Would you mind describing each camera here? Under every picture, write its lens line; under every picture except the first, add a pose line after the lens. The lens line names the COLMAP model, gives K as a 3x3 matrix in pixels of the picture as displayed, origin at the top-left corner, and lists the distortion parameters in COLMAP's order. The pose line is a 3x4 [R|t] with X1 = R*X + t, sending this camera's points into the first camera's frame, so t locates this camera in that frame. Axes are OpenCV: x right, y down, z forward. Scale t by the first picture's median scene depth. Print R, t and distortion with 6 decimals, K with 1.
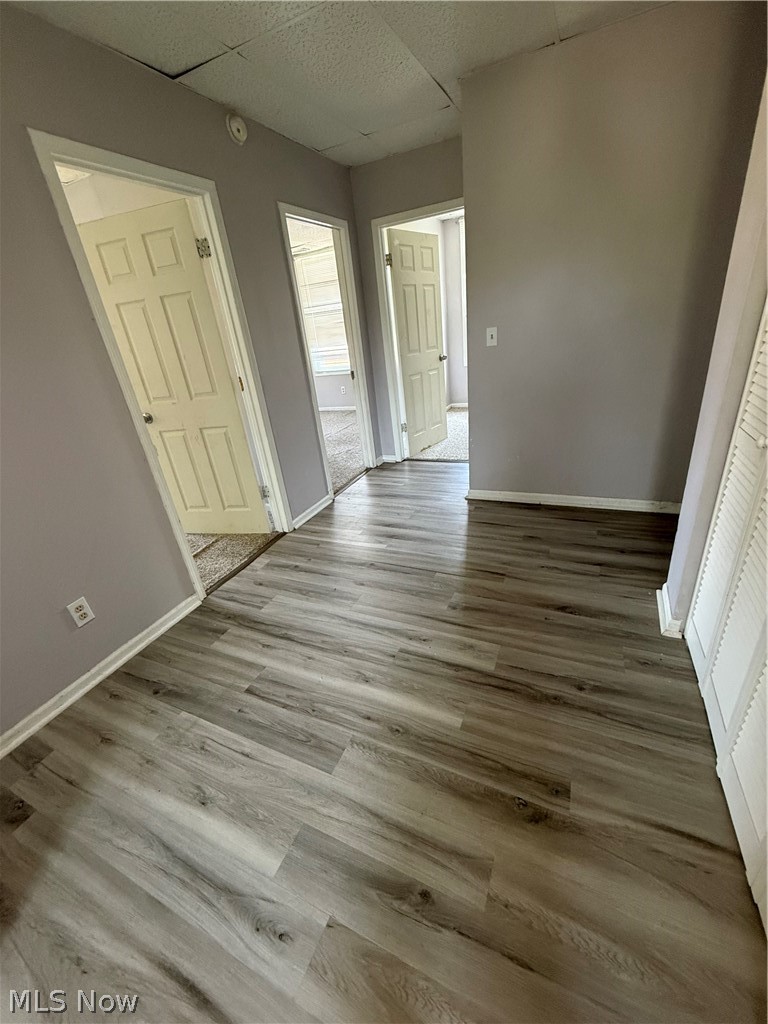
lens RADIAL K [[408.2, 0, 384.5], [0, 408.2, 510.6], [0, 0, 1]] dist [0.000716, 0.000277]
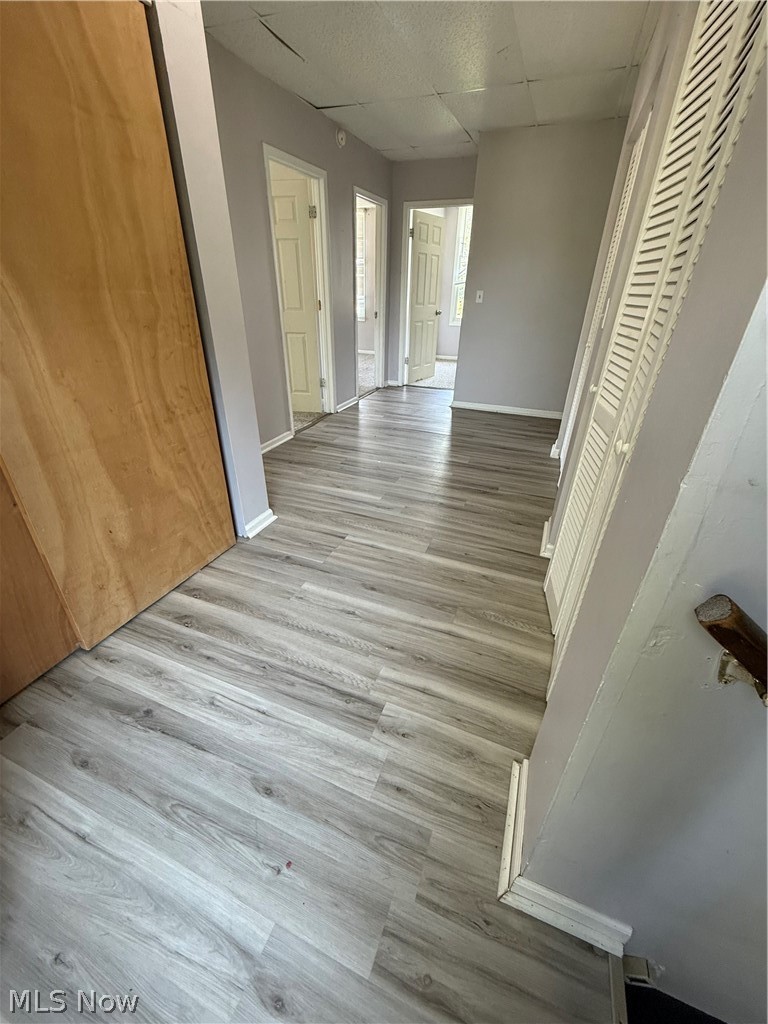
lens RADIAL K [[408.2, 0, 384.3], [0, 408.2, 511.1], [0, 0, 1]] dist [0.000716, 0.000277]
pose [[0.990493, 0.082331, 0.110203, -0.194253], [-0.090031, 0.993695, 0.066819, 0.304511], [-0.104007, -0.076105, 0.991661, -0.552669]]
